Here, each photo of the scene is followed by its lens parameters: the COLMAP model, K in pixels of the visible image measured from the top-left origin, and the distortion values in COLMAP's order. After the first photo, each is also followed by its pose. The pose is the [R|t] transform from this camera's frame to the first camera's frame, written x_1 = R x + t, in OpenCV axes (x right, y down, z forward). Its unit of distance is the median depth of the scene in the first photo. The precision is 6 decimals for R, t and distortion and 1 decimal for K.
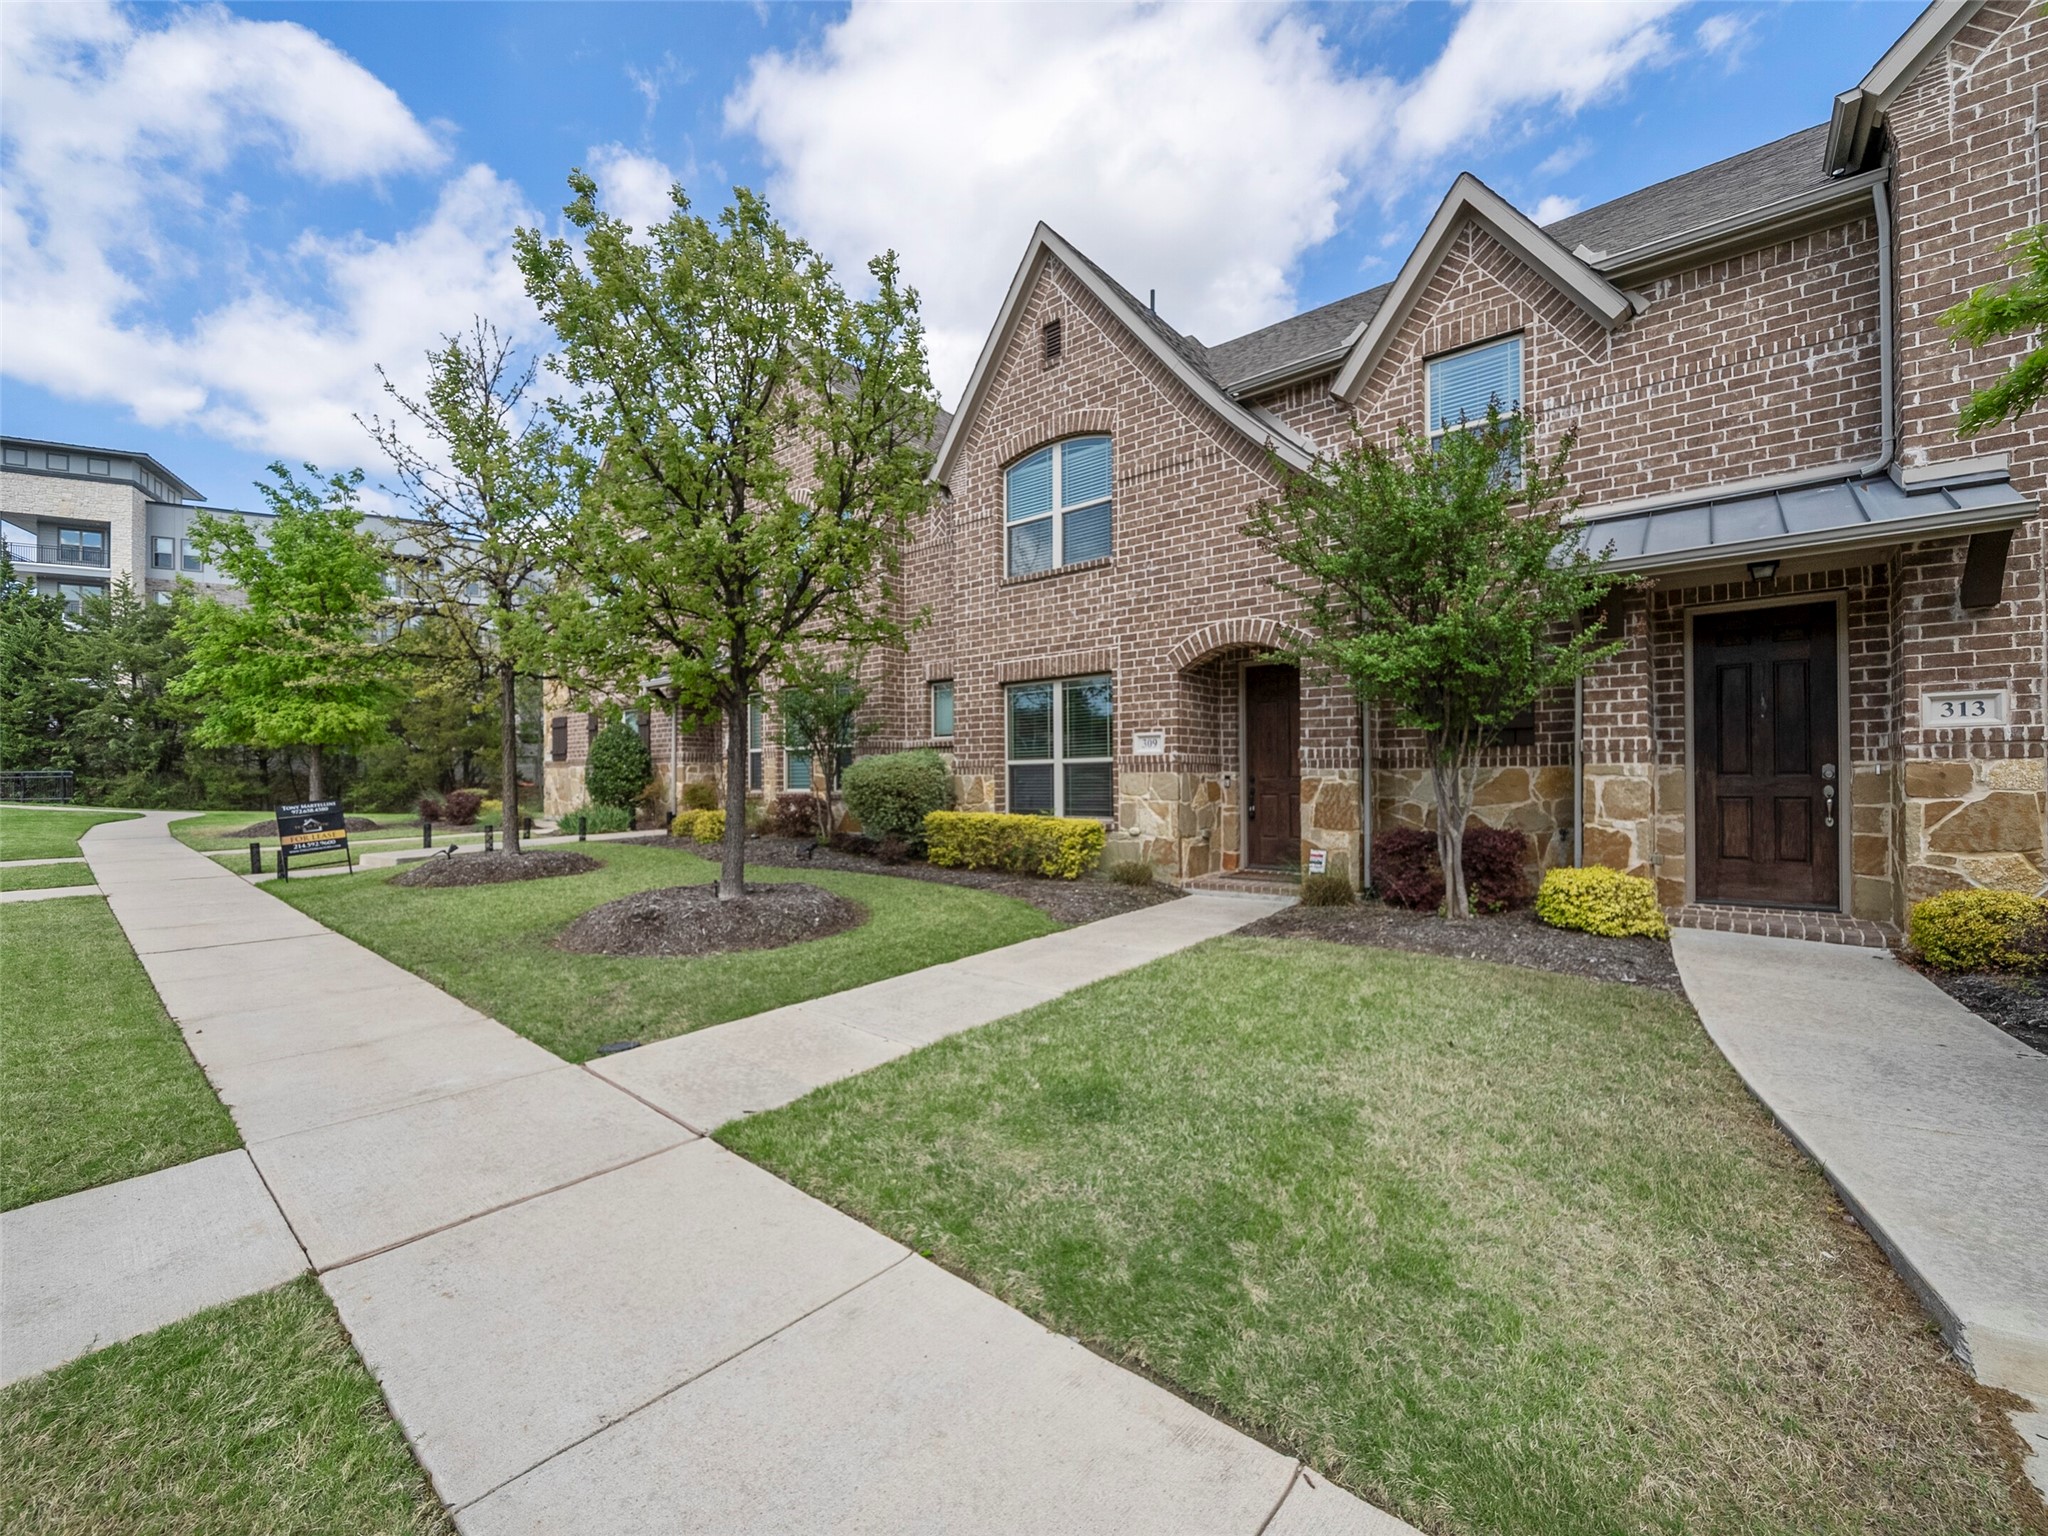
lens RADIAL K [[832.8, 0, 1024.6], [0, 832.8, 776.1], [0, 0, 1]] dist [-0.003975, -0.000381]
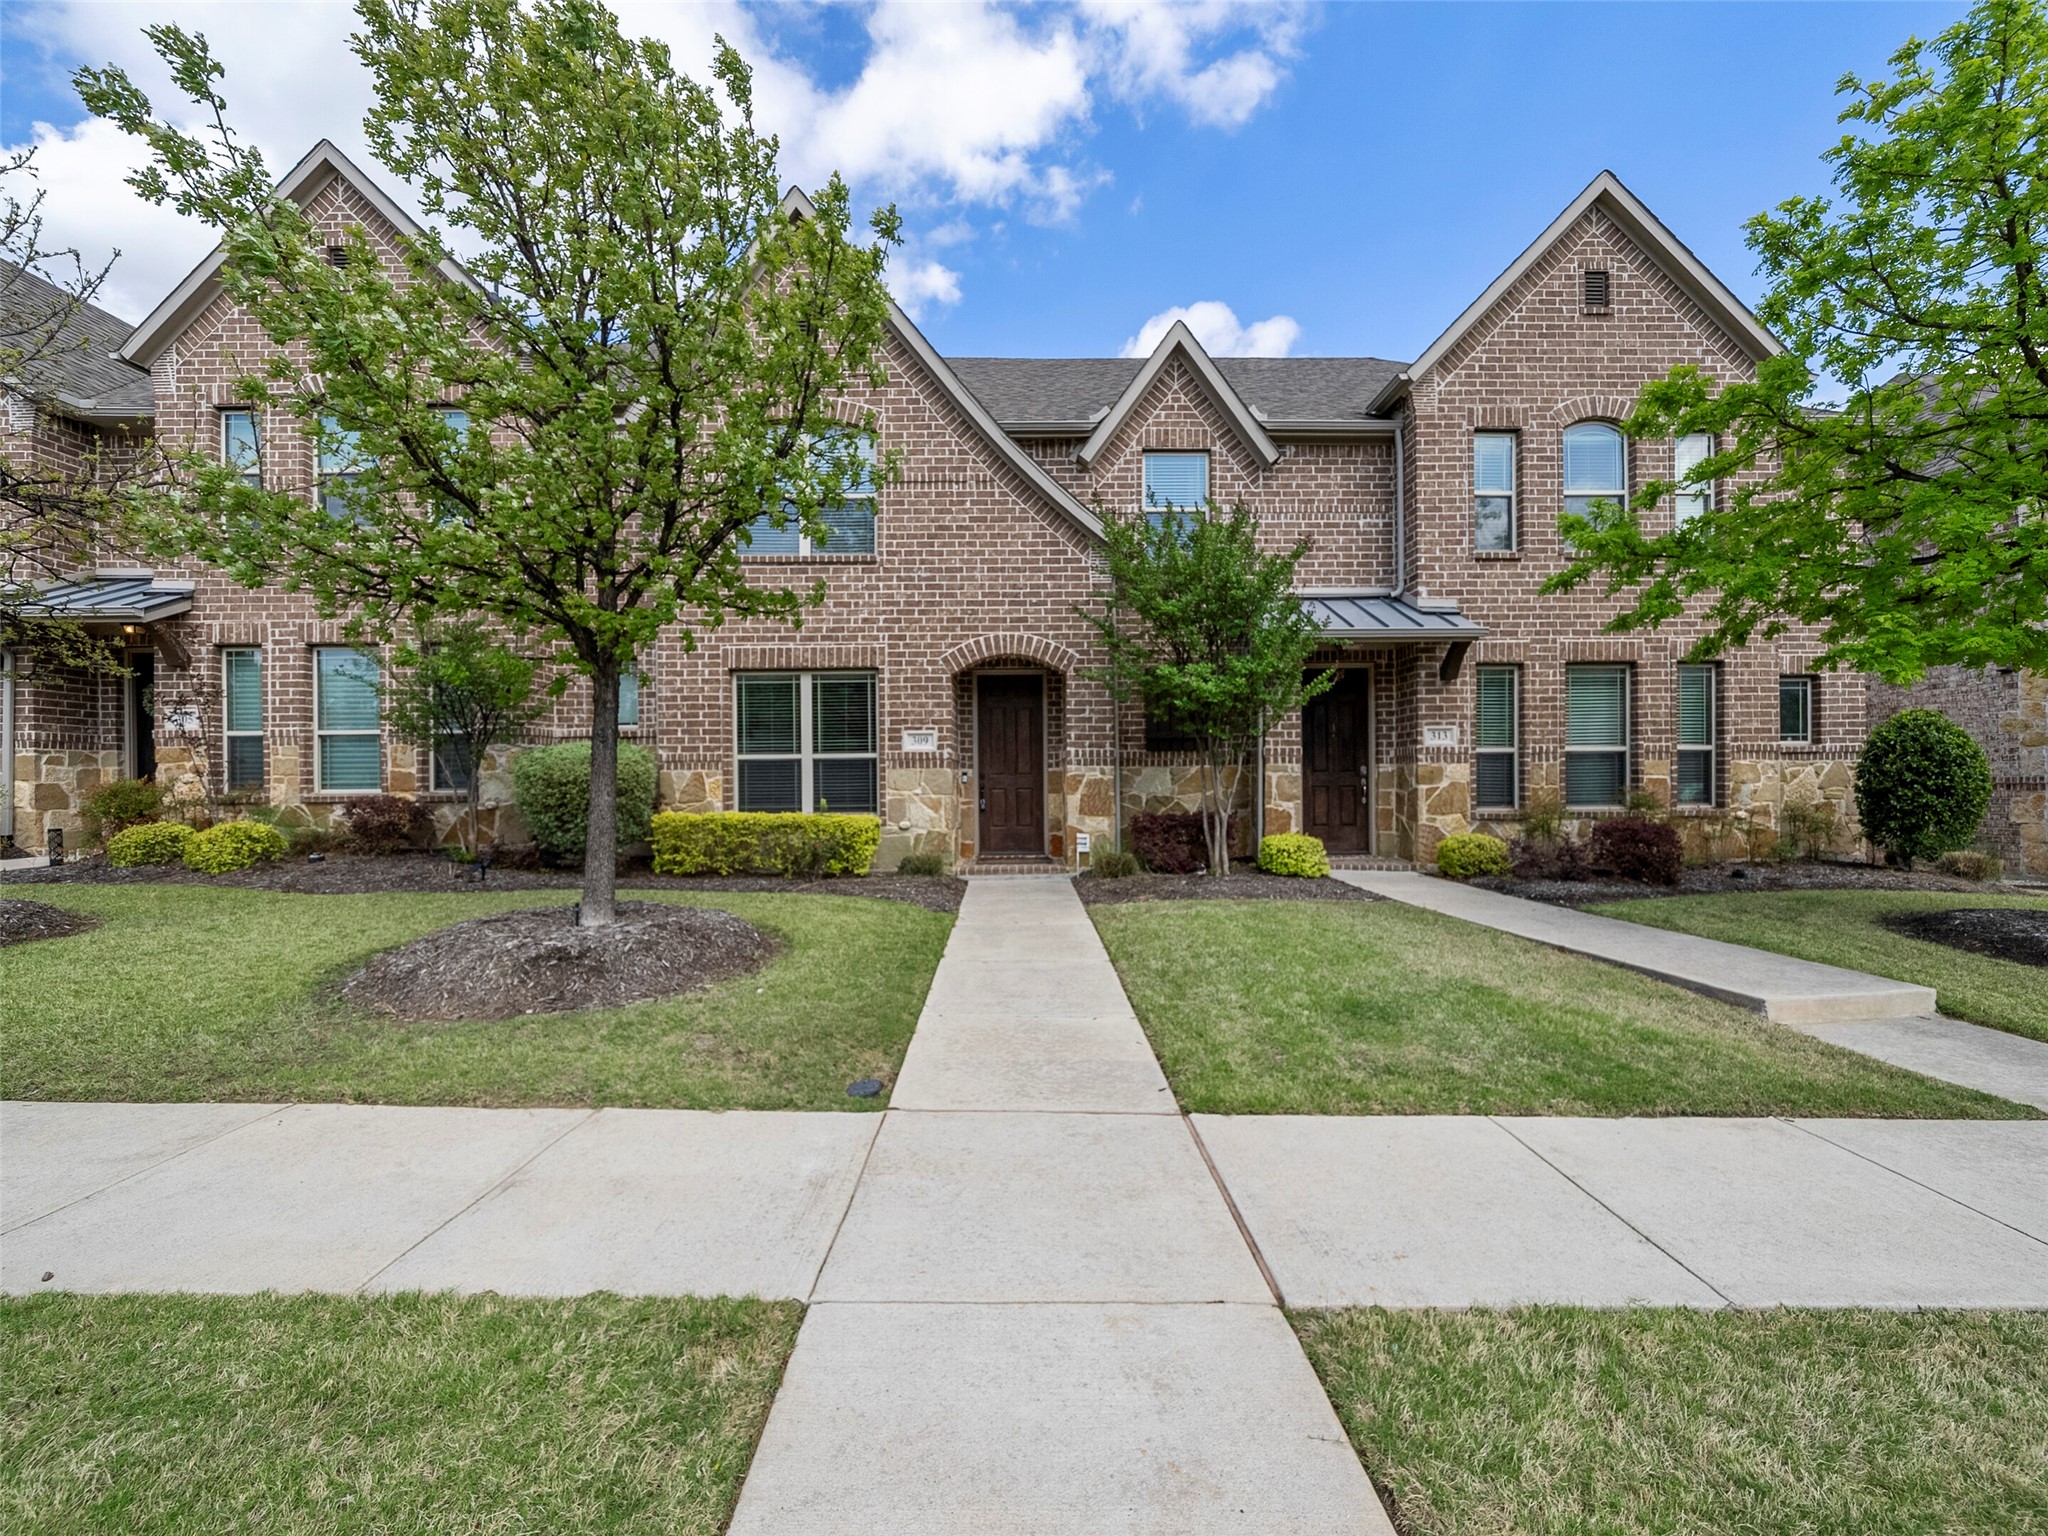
lens RADIAL K [[813.8, 0, 1034.6], [0, 813.8, 780.3], [0, 0, 1]] dist [-0.000932, -0.000259]
pose [[0.759526, -0.000012, 0.650476, -0.430718], [-0.001047, 0.999999, 0.001241, 0.009440], [-0.650476, -0.001623, 0.759525, 0.136061]]
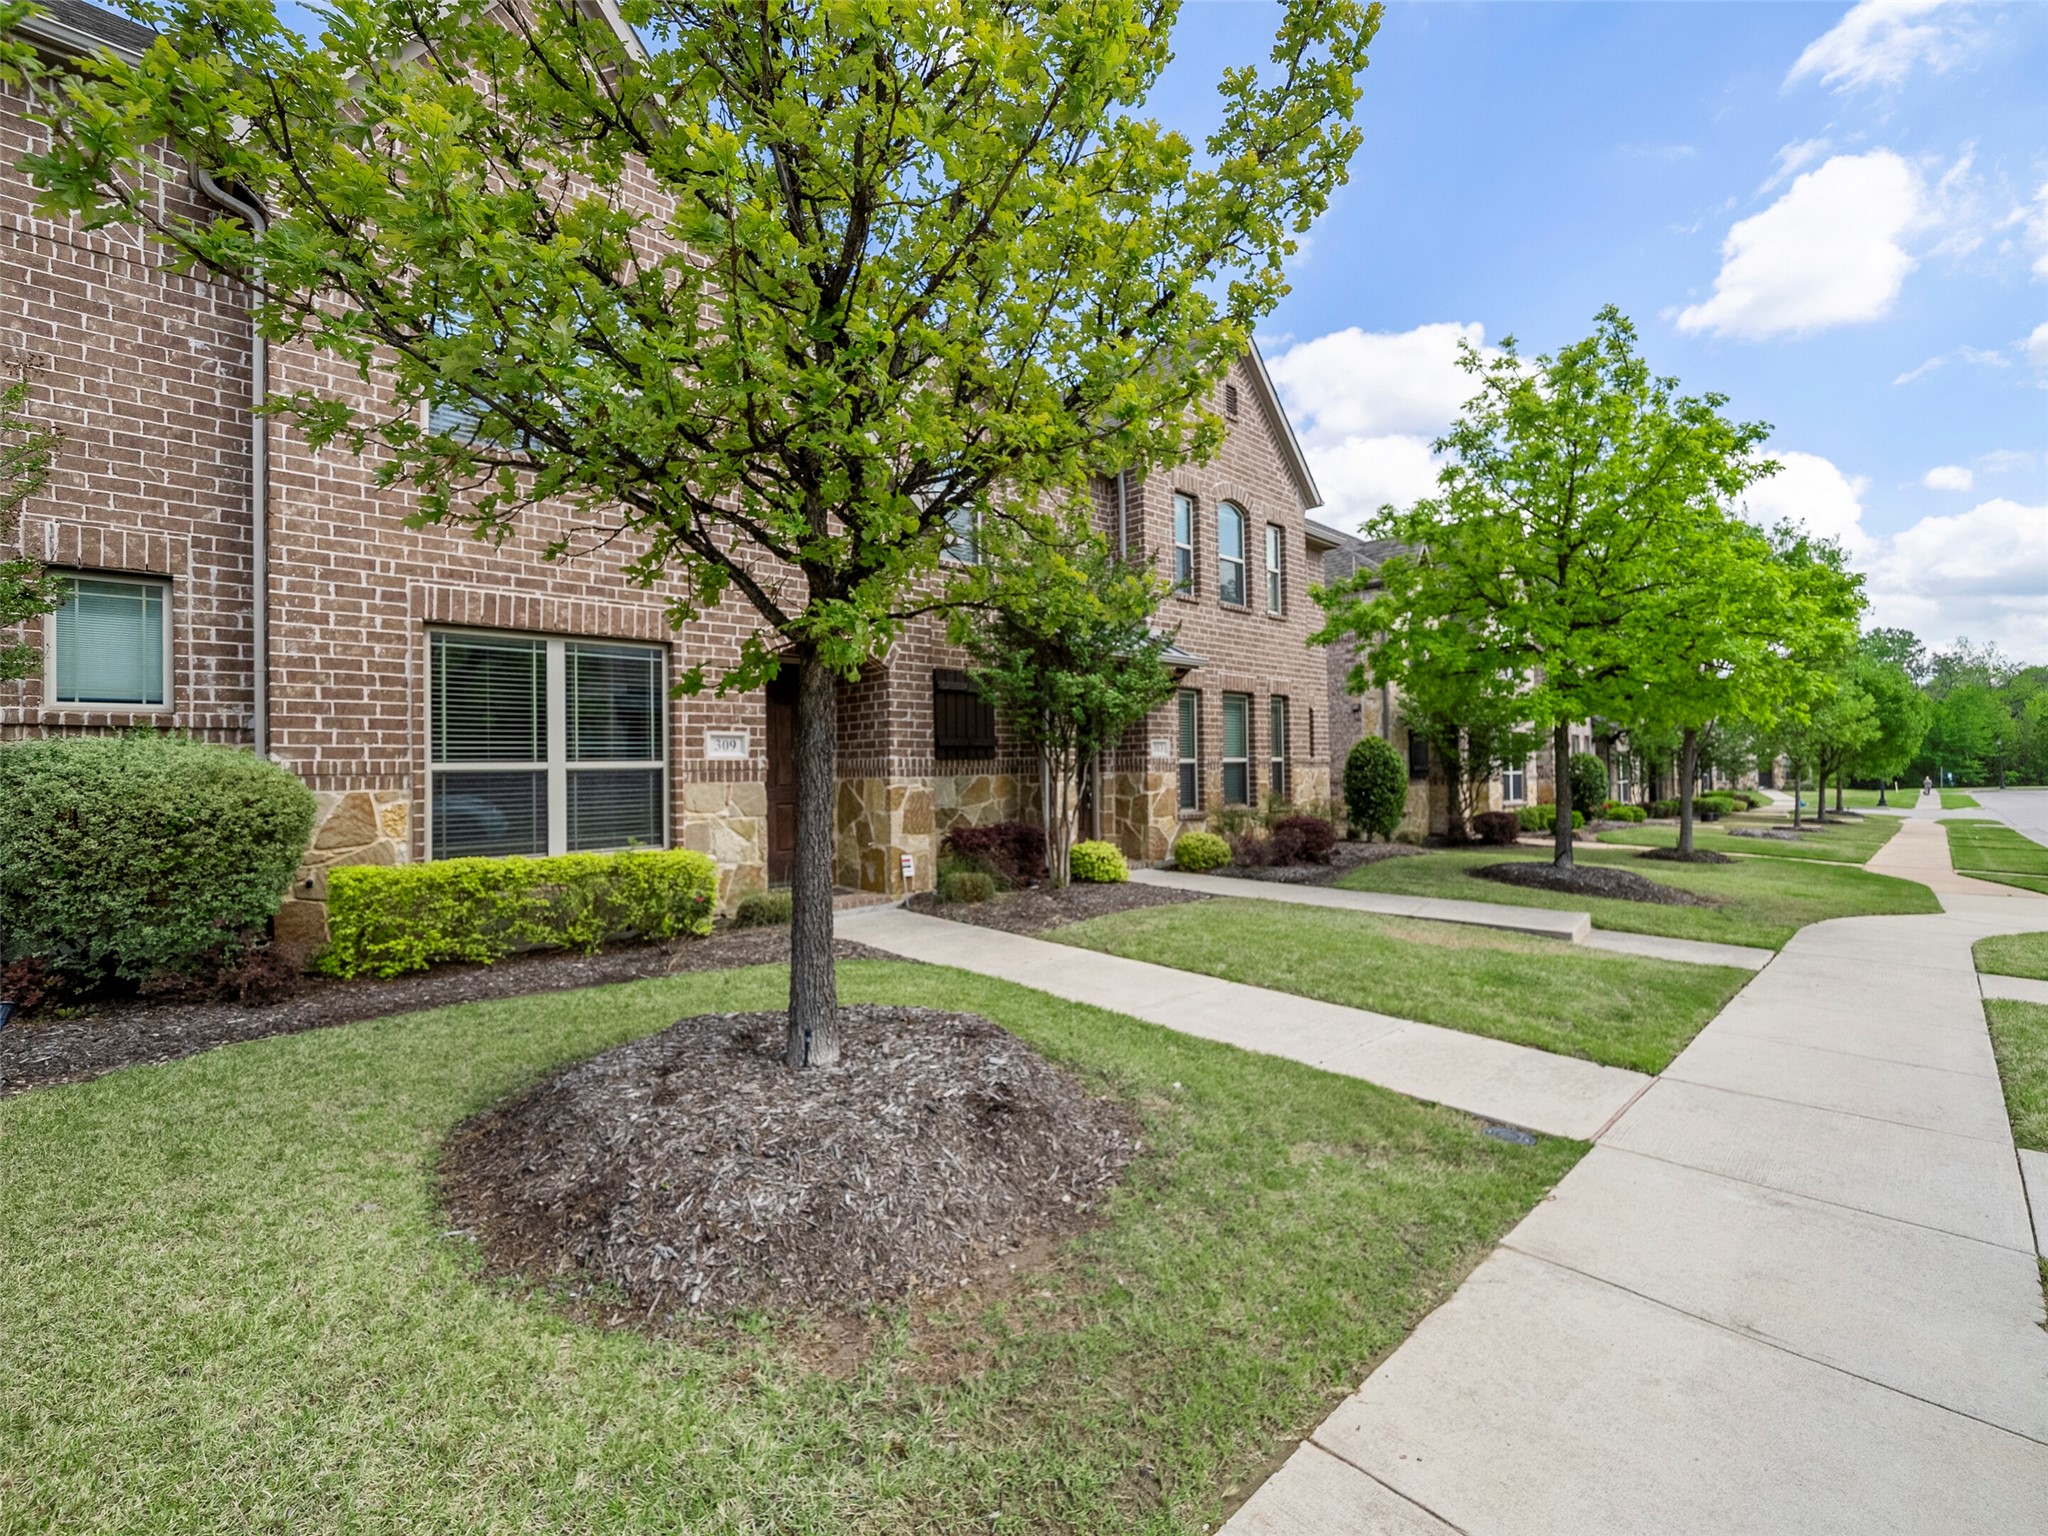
lens RADIAL K [[873.7, 0, 1024.0], [0, 873.7, 768.0], [0, 0, 1]] dist [-0.004785, -0.000315]
pose [[0.114857, 0.004906, 0.993370, -0.670355], [0.005086, 0.999972, -0.005527, -0.012773], [-0.993369, 0.005687, 0.114828, 0.665391]]
